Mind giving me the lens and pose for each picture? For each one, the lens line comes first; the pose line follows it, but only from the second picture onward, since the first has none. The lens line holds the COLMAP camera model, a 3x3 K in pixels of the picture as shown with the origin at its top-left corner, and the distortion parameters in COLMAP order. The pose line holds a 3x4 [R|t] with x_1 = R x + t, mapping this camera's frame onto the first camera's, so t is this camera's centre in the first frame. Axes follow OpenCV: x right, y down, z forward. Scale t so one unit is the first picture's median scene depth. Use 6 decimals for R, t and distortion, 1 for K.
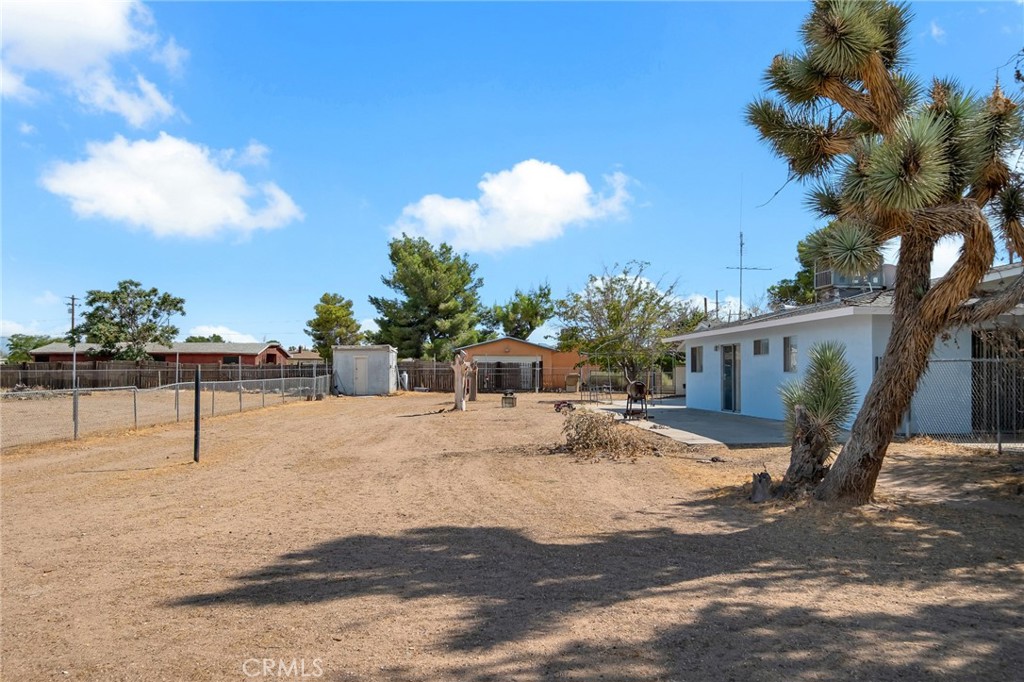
lens RADIAL K [[816.8, 0, 512.7], [0, 816.8, 345.1], [0, 0, 1]] dist [0.010044, 0.004619]
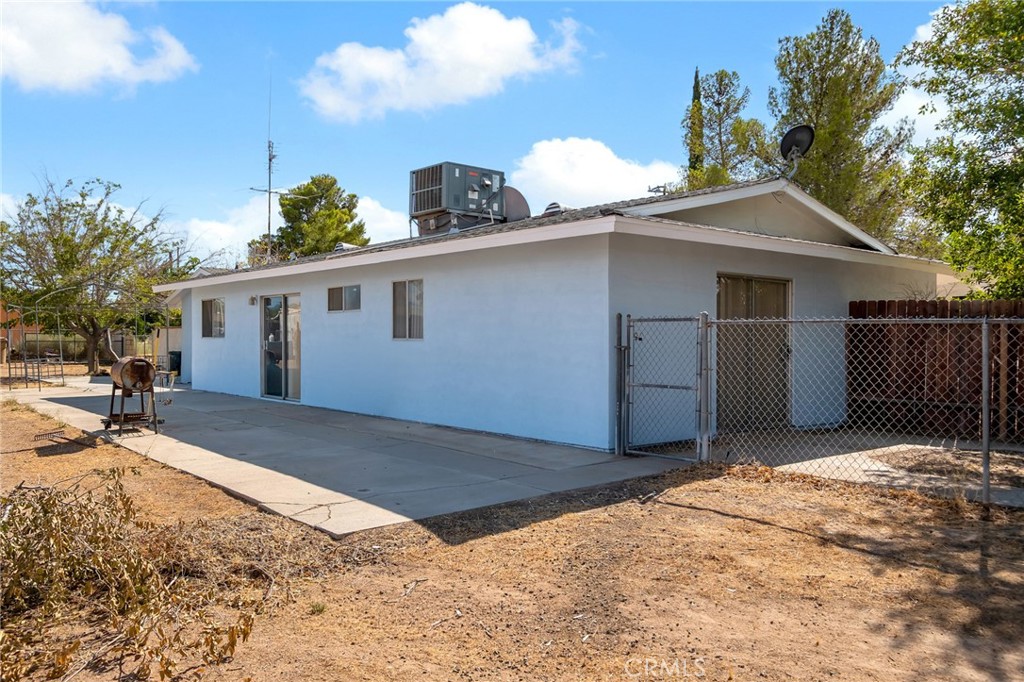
lens RADIAL K [[816.8, 0, 511.7], [0, 816.8, 339.2], [0, 0, 1]] dist [0.010044, 0.004619]
pose [[0.806917, -0.007279, 0.590621, 0.019077], [-0.016634, 0.999247, 0.035041, 0.005012], [-0.590431, -0.038100, 0.806188, 0.218289]]
